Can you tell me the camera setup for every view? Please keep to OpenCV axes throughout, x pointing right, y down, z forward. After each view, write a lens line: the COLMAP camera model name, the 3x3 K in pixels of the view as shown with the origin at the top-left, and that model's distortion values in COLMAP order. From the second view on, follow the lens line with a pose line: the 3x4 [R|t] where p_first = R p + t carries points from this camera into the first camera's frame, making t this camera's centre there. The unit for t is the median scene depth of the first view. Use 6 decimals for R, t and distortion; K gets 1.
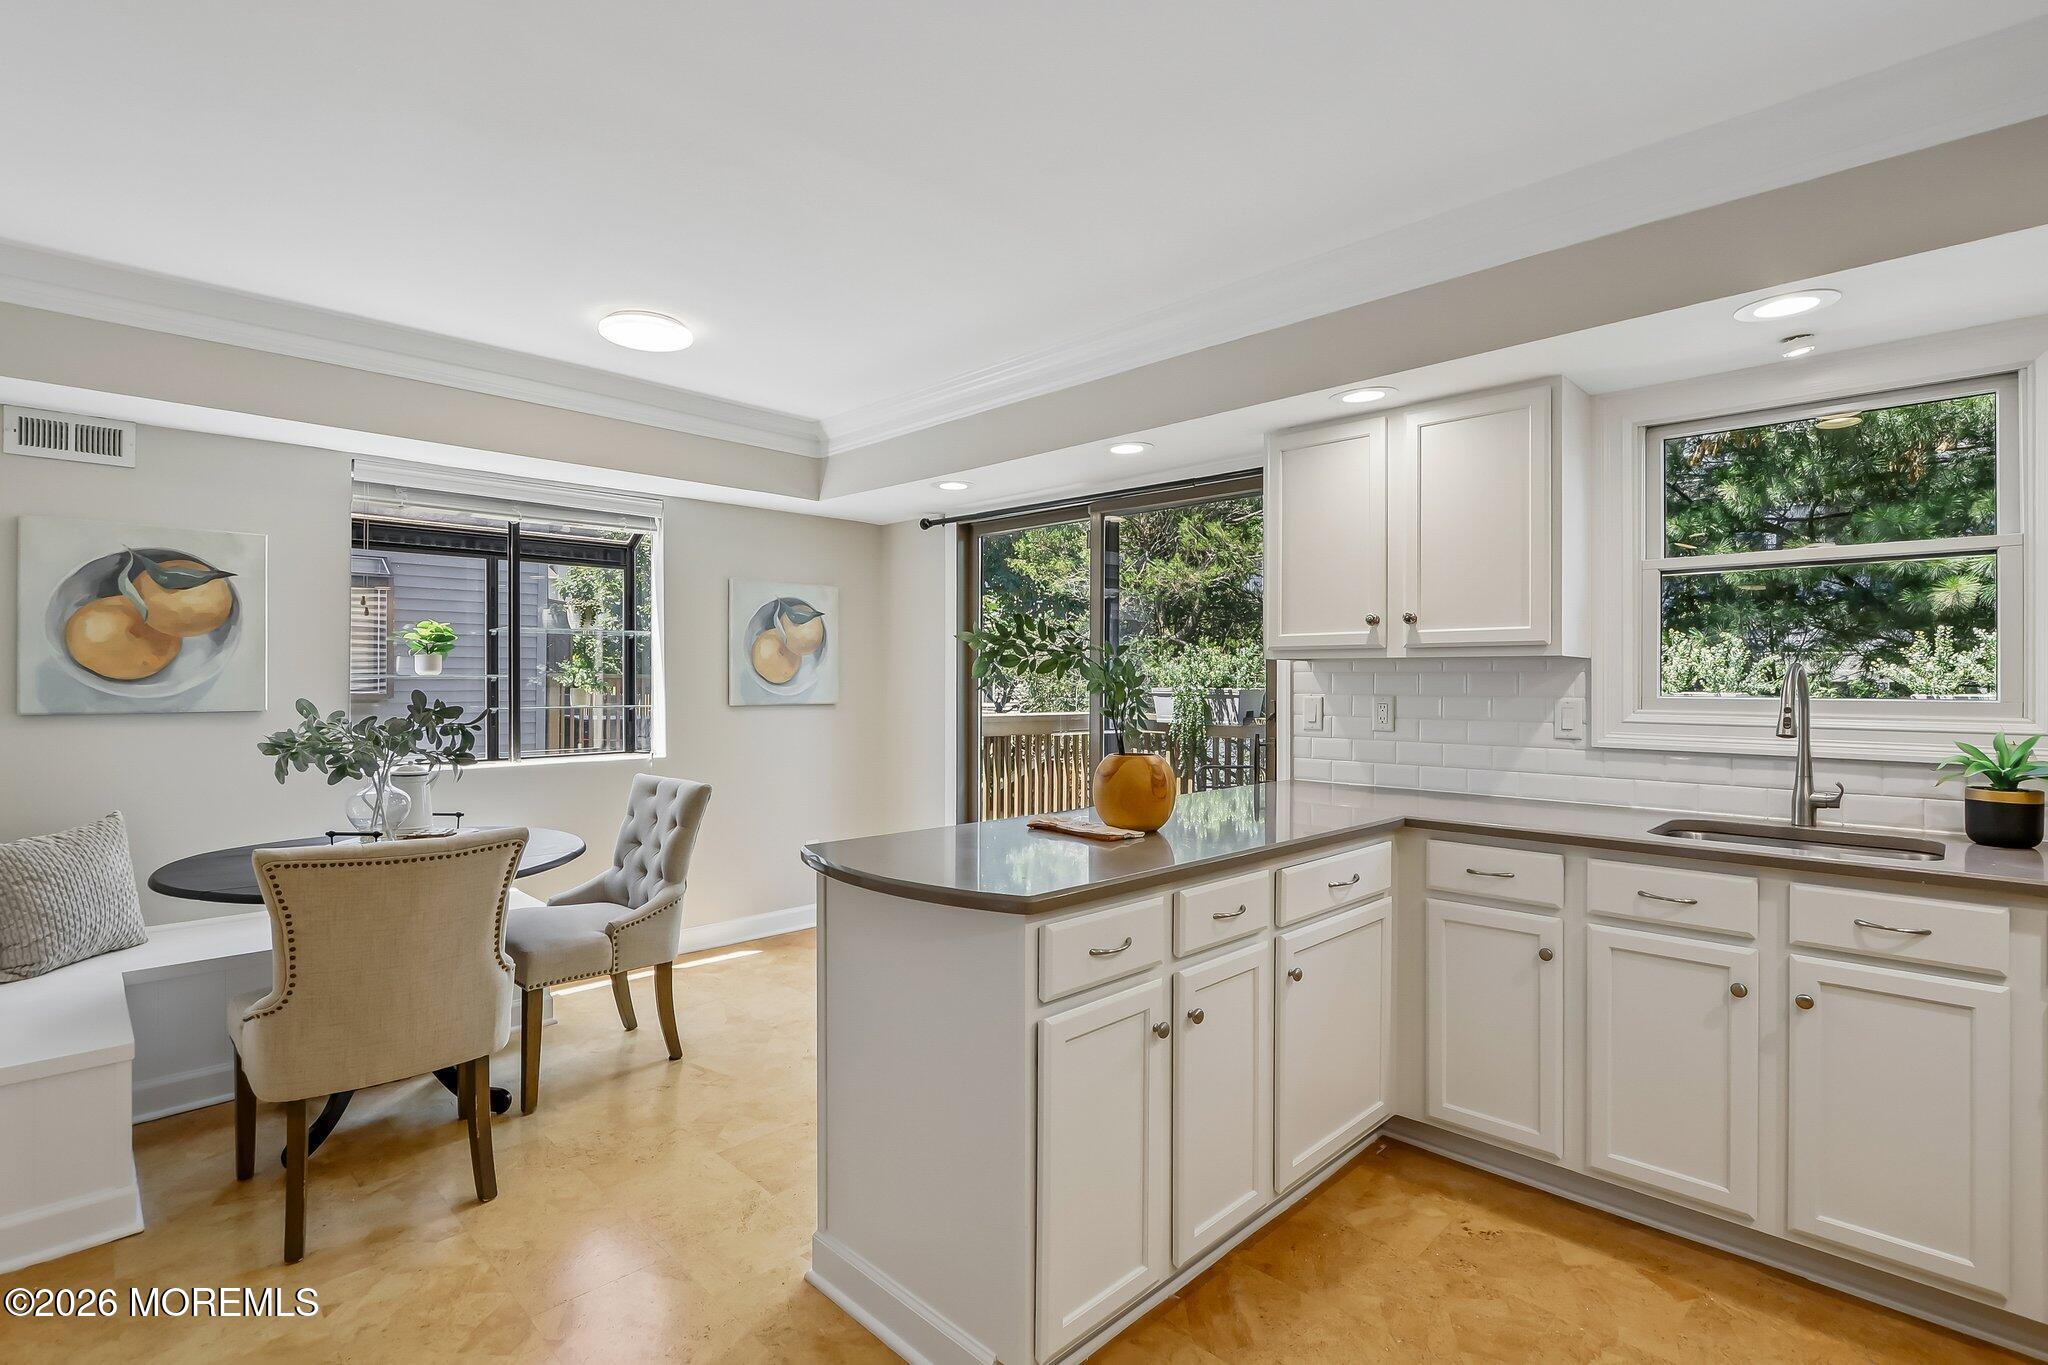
lens RADIAL K [[948.8, 0, 1011.7], [0, 948.8, 675.3], [0, 0, 1]] dist [-0.016705, 0.003894]
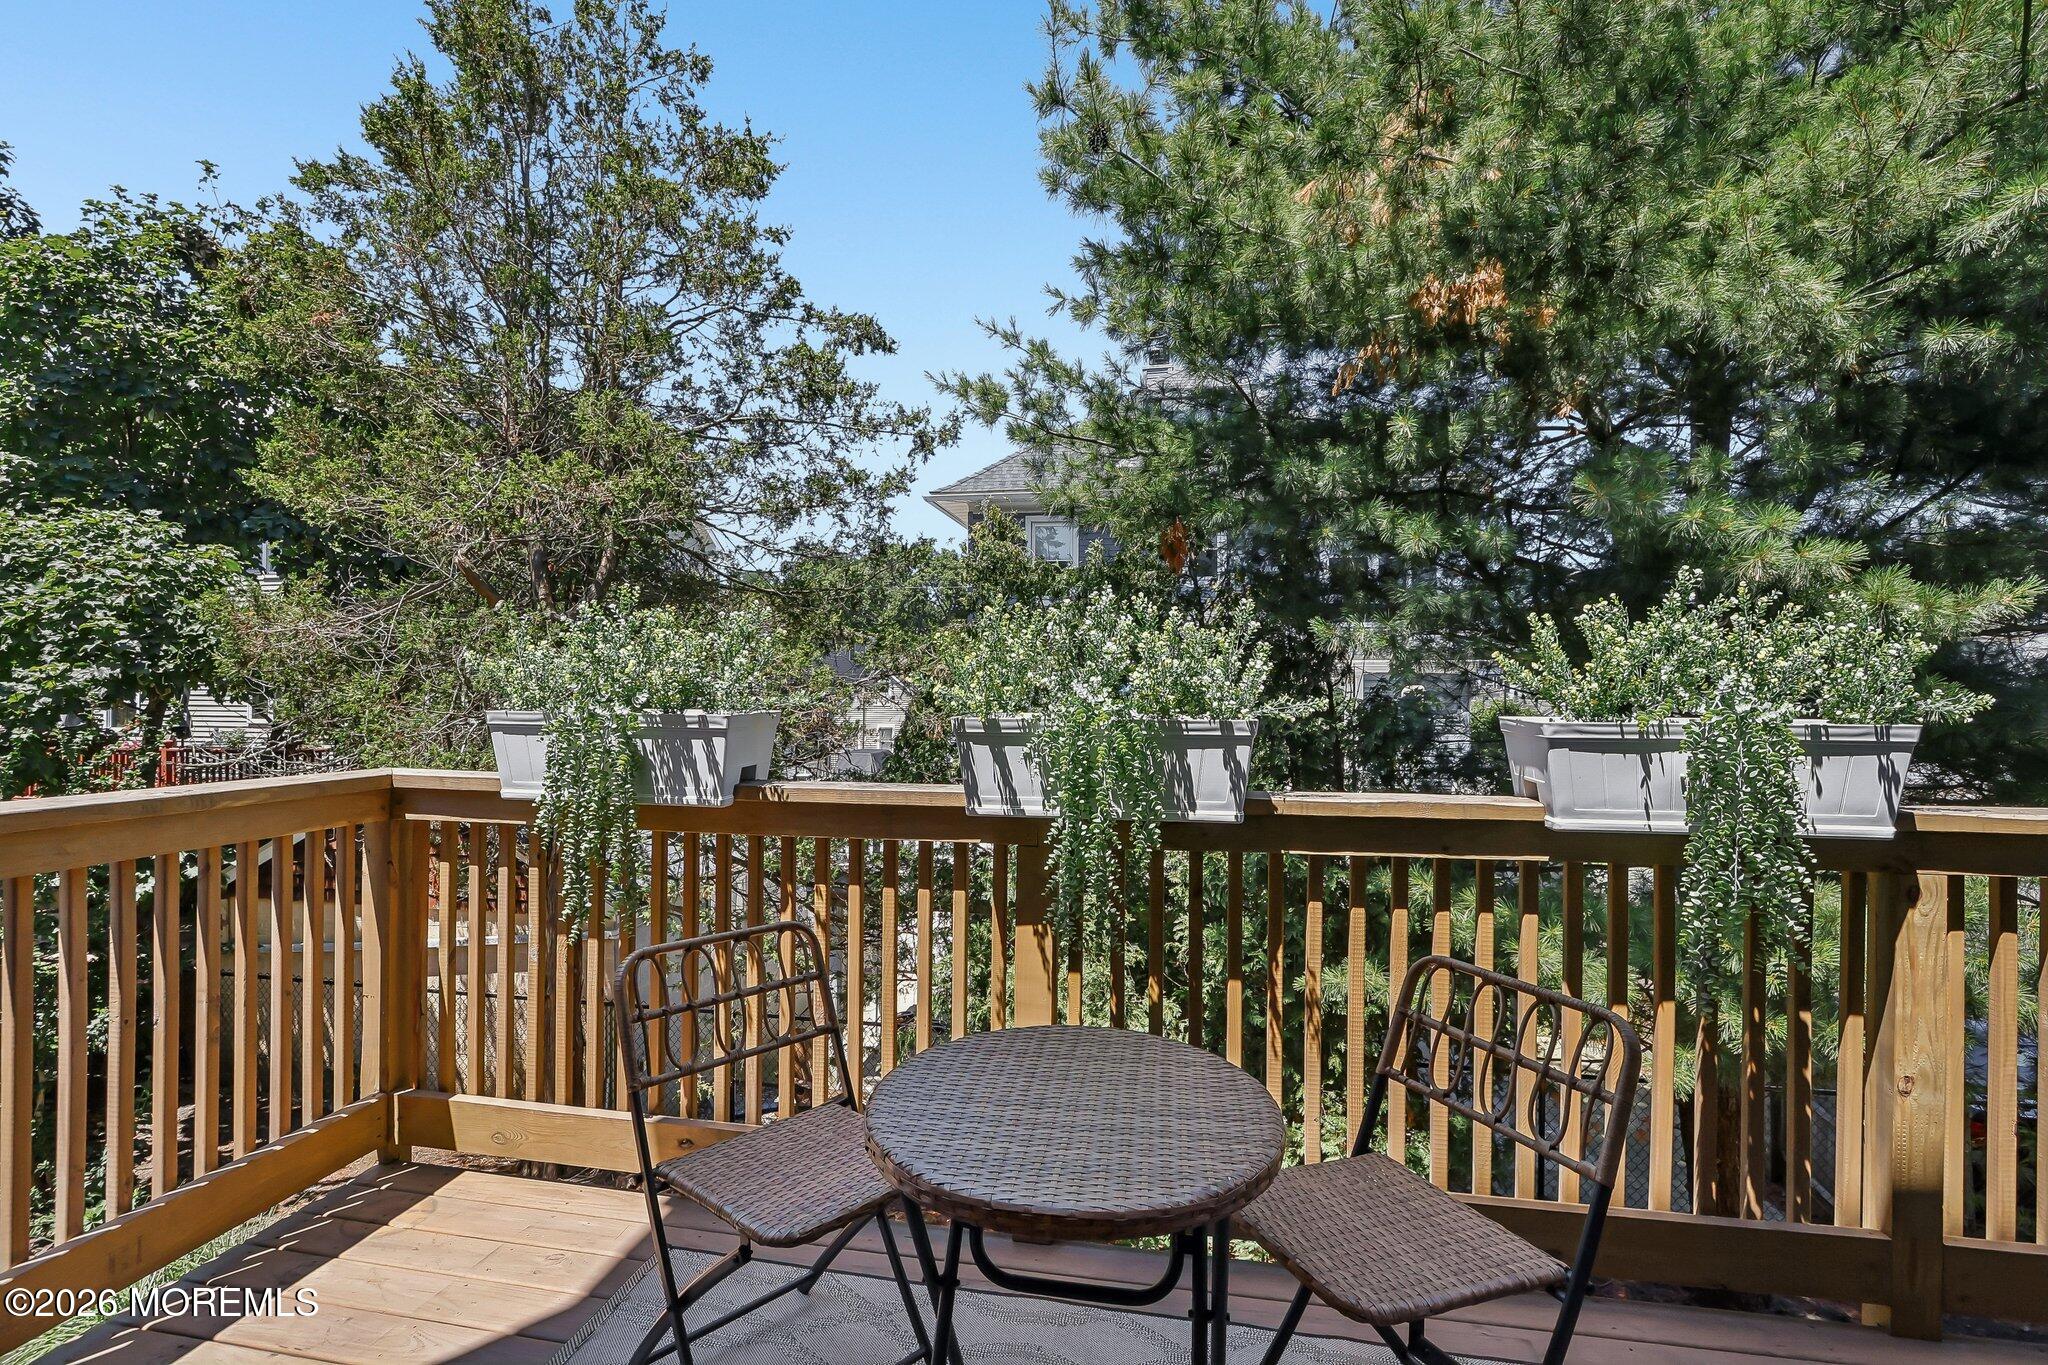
lens RADIAL K [[948.8, 0, 1037.4], [0, 948.8, 684.1], [0, 0, 1]] dist [-0.016705, 0.003894]
pose [[0.811932, 0.005268, 0.583728, 0.219055], [-0.006038, 0.999982, -0.000625, 0.003073], [-0.583720, -0.003017, 0.811949, 1.156190]]
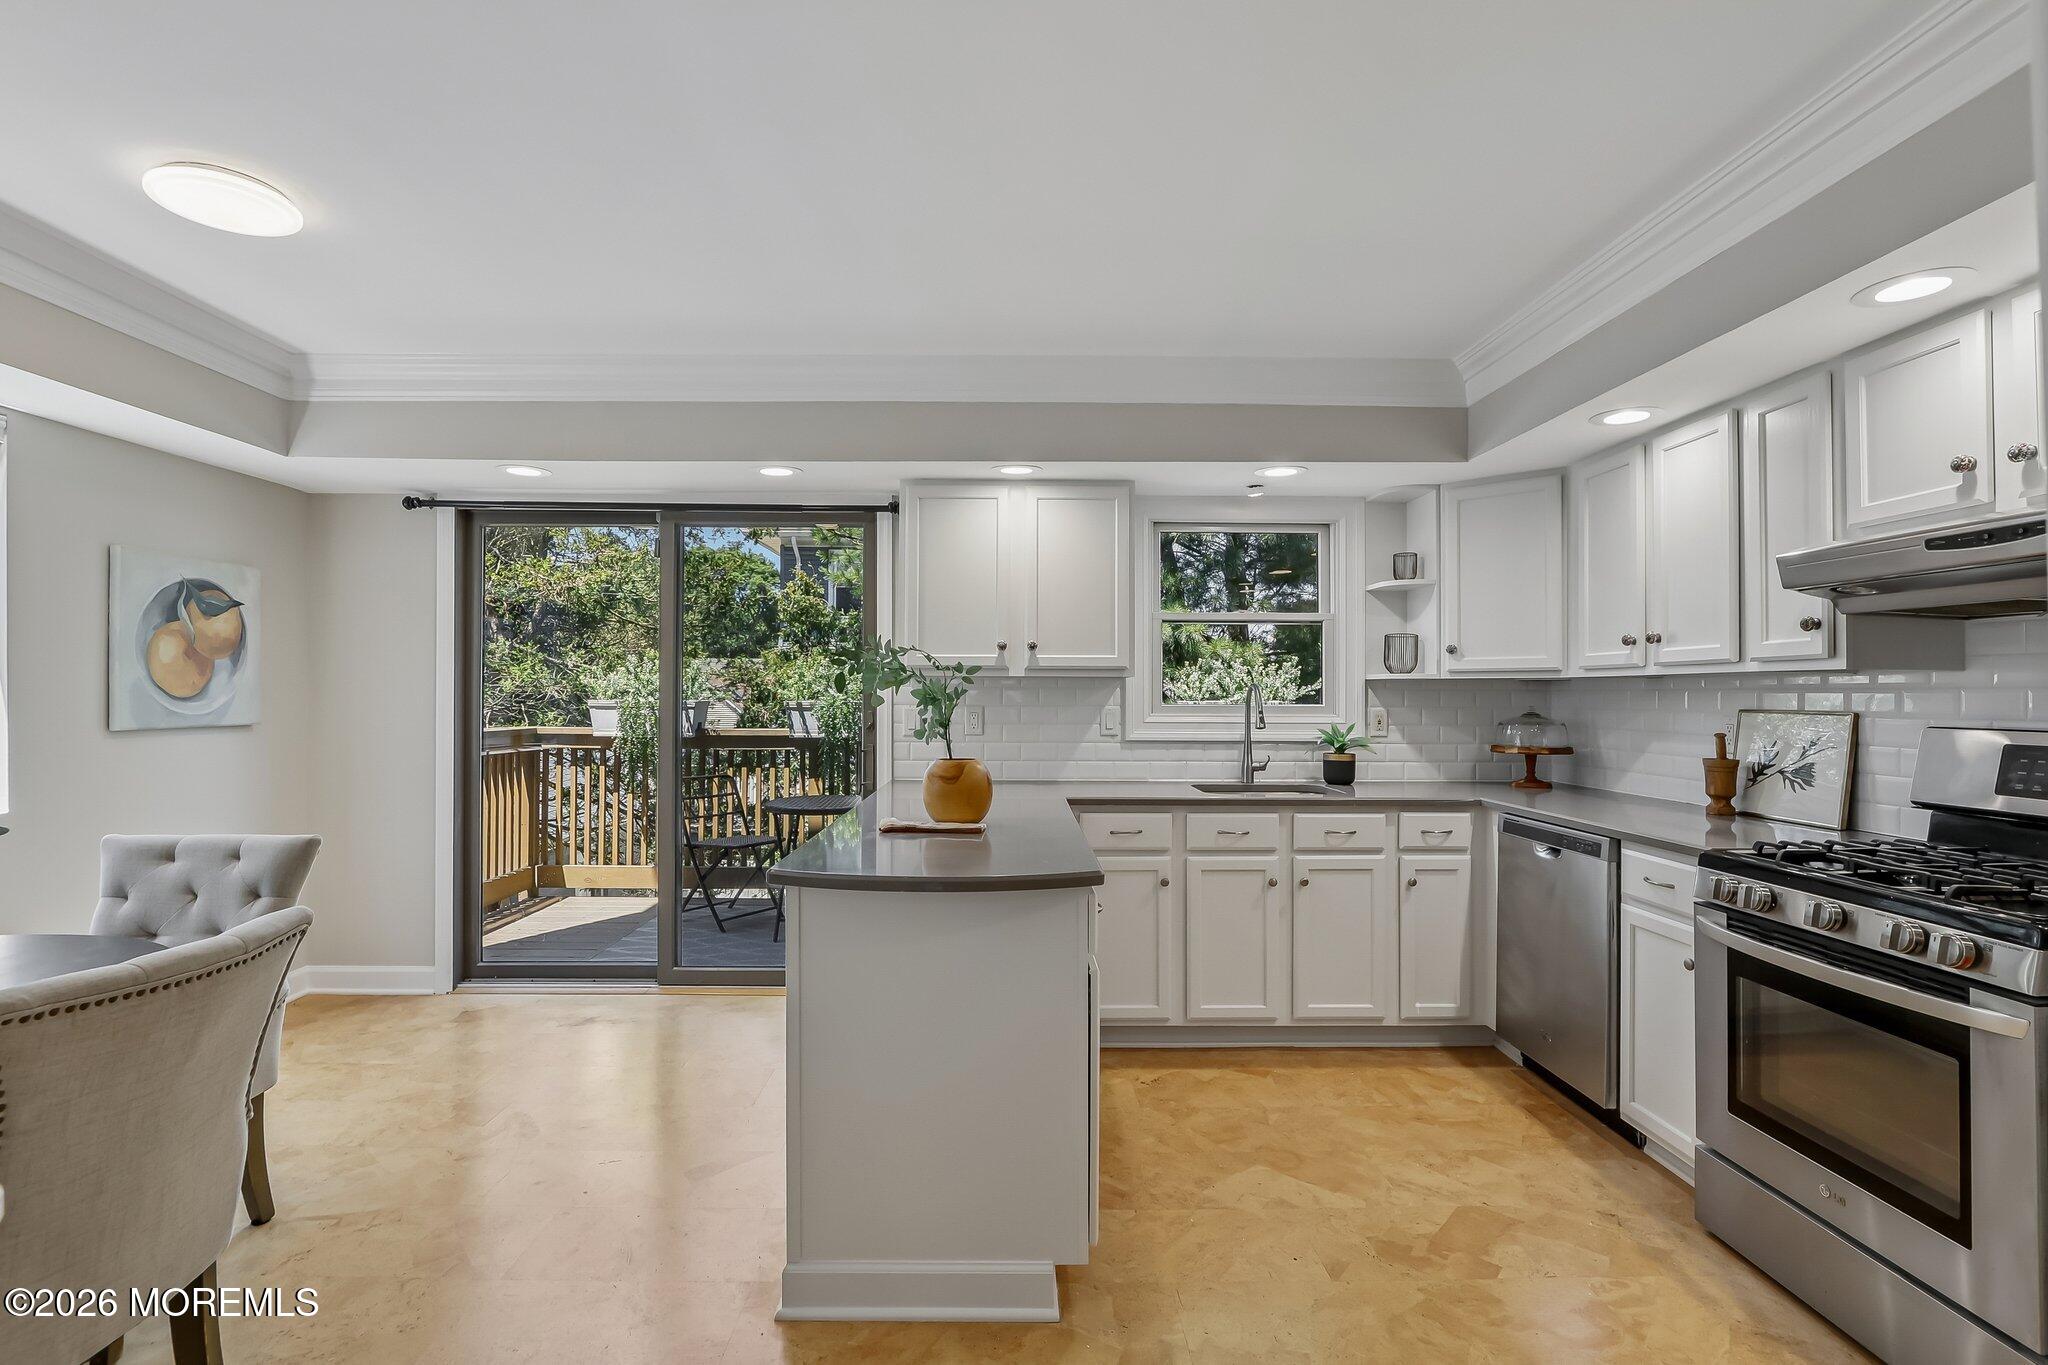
lens RADIAL K [[948.8, 0, 997.2], [0, 948.8, 681.1], [0, 0, 1]] dist [-0.016705, 0.003894]
pose [[0.710451, 0.007234, 0.703709, -0.465483], [-0.004276, 0.999973, -0.005962, -0.003882], [-0.703733, 0.001226, 0.710463, 0.099201]]
